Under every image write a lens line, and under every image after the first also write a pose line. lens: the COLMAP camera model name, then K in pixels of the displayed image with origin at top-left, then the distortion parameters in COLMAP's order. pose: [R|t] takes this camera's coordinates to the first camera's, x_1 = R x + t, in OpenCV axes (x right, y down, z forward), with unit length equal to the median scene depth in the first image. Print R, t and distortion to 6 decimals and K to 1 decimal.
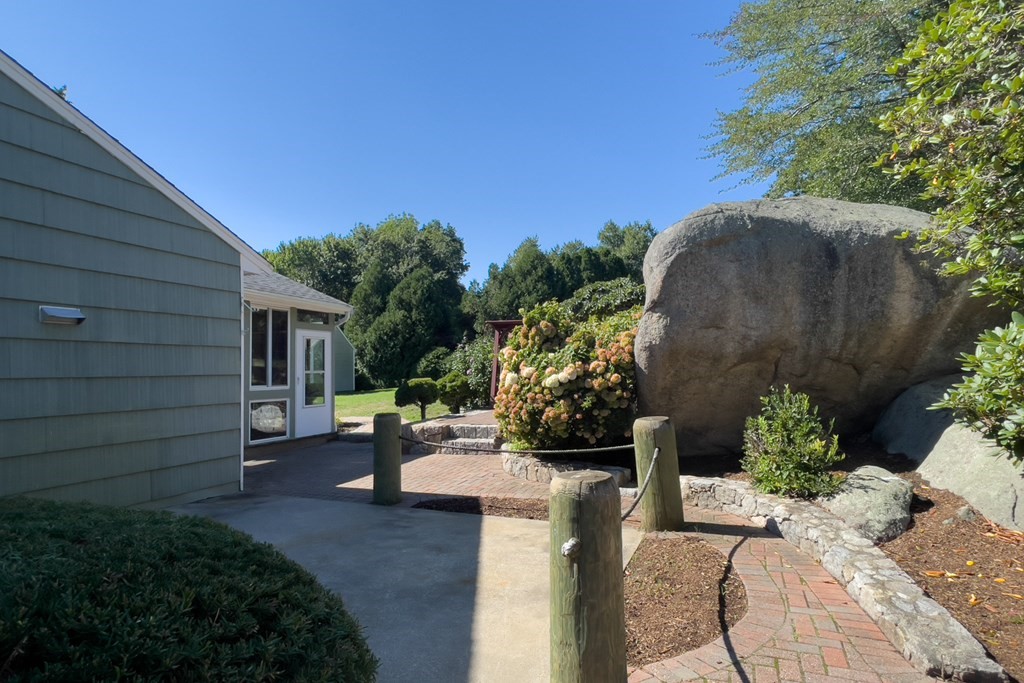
lens RADIAL K [[567.4, 0, 512.0], [0, 567.4, 341.5], [0, 0, 1]] dist [0.001412, -0.000693]
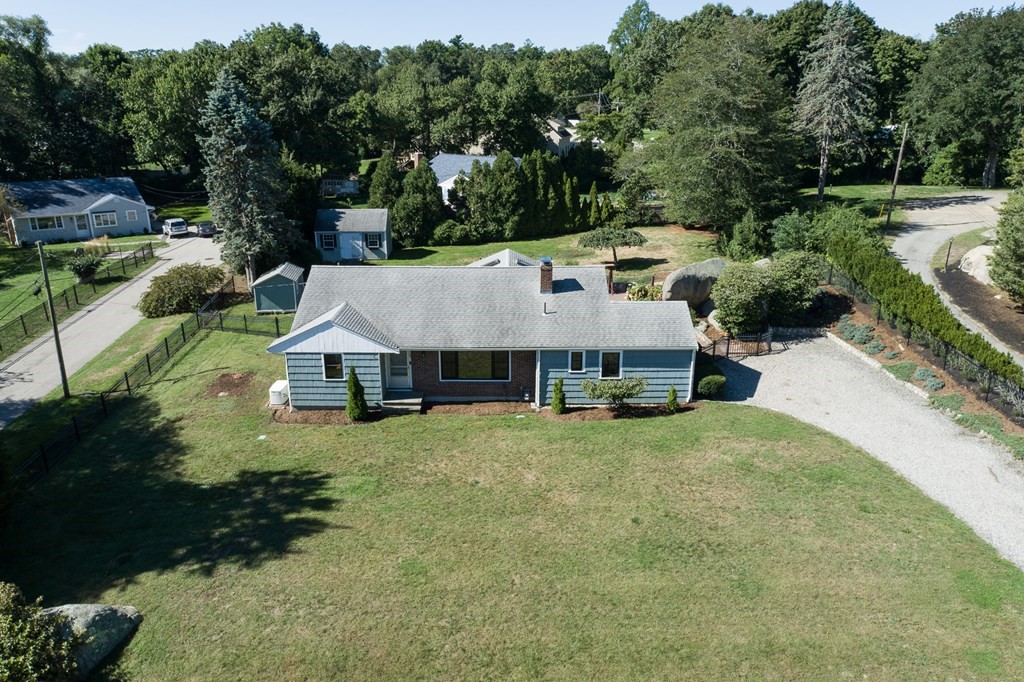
lens RADIAL K [[718.6, 0, 512.0], [0, 718.6, 341.0], [0, 0, 1]] dist [0.005684, 0.001693]
pose [[0.929505, -0.102045, 0.354412, -2.974339], [-0.035068, 0.932152, 0.360366, -1.688139], [-0.367139, -0.347390, 0.862861, -3.698237]]
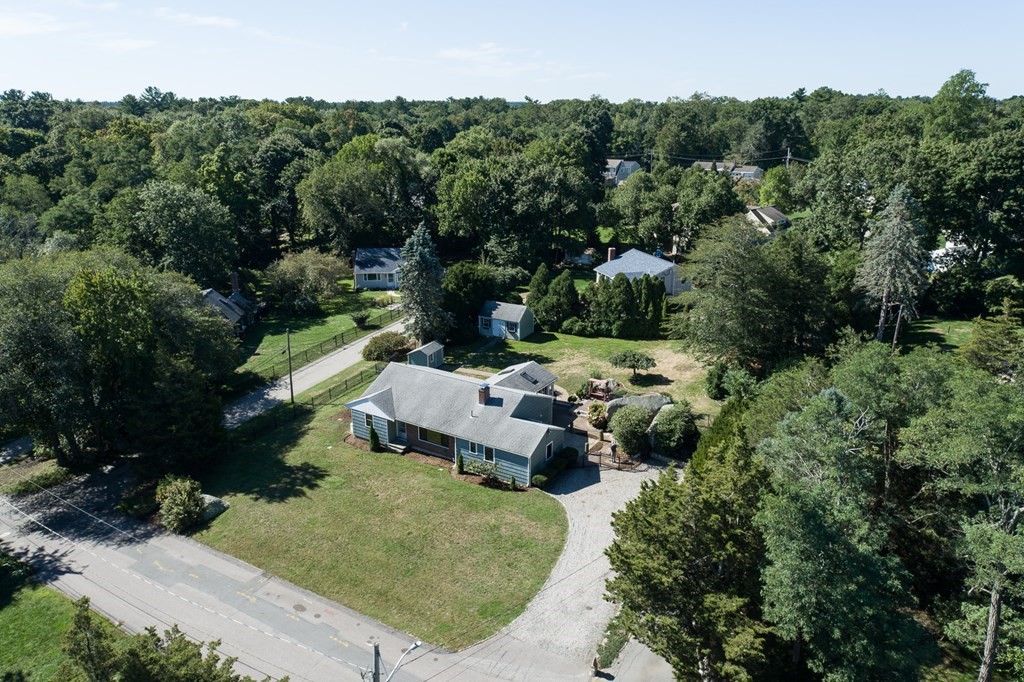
lens RADIAL K [[718.6, 0, 512.0], [0, 718.6, 341.0], [0, 0, 1]] dist [0.005684, 0.001693]
pose [[0.982156, 0.069645, -0.174695, 0.529244], [0.000540, 0.927856, 0.372938, -3.934411], [0.188065, -0.366378, 0.911262, -6.641047]]
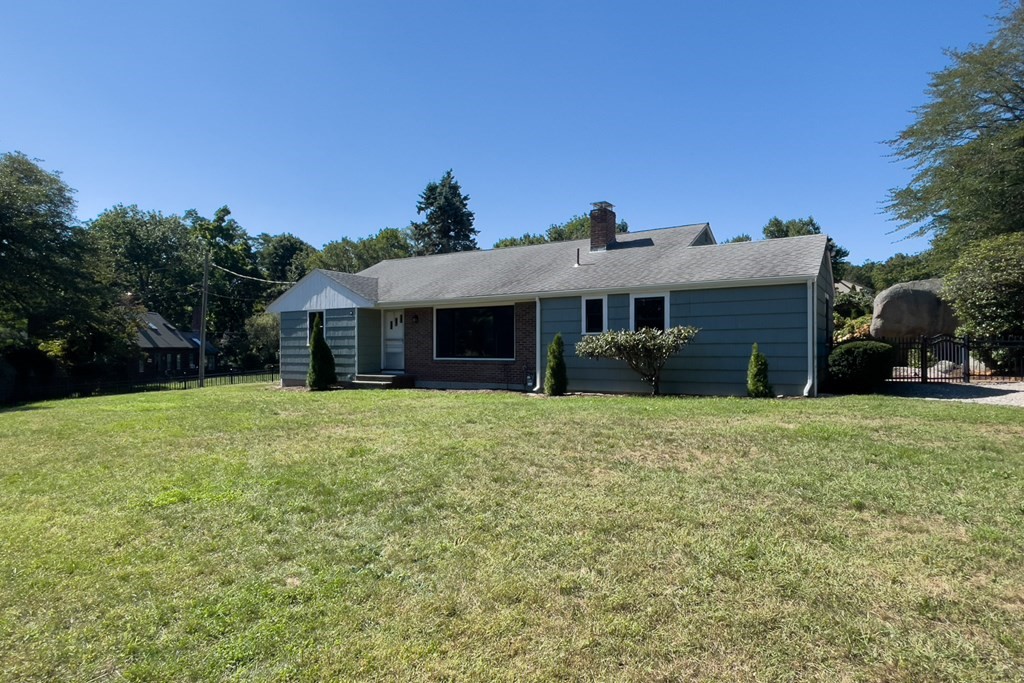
lens RADIAL K [[584.4, 0, 512.0], [0, 584.4, 341.5], [0, 0, 1]] dist [-0.017986, 0.000103]
pose [[0.981216, 0.008062, -0.192743, -1.008678], [-0.000287, 0.999186, 0.040330, -0.045461], [0.192911, -0.039517, 0.980420, -2.307241]]
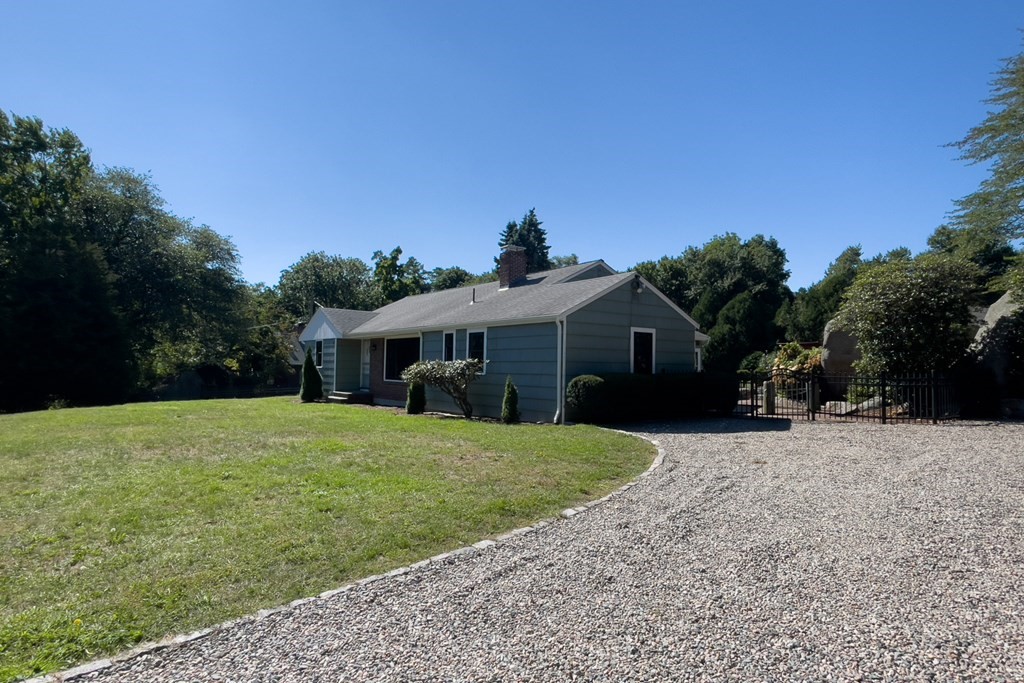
lens RADIAL K [[567.4, 0, 512.0], [0, 567.4, 341.5], [0, 0, 1]] dist [0.001412, -0.000693]
pose [[0.855073, 0.002666, -0.518501, 0.336597], [0.000001, 0.999987, 0.005143, -0.089558], [0.518508, -0.004399, 0.855061, -2.109967]]
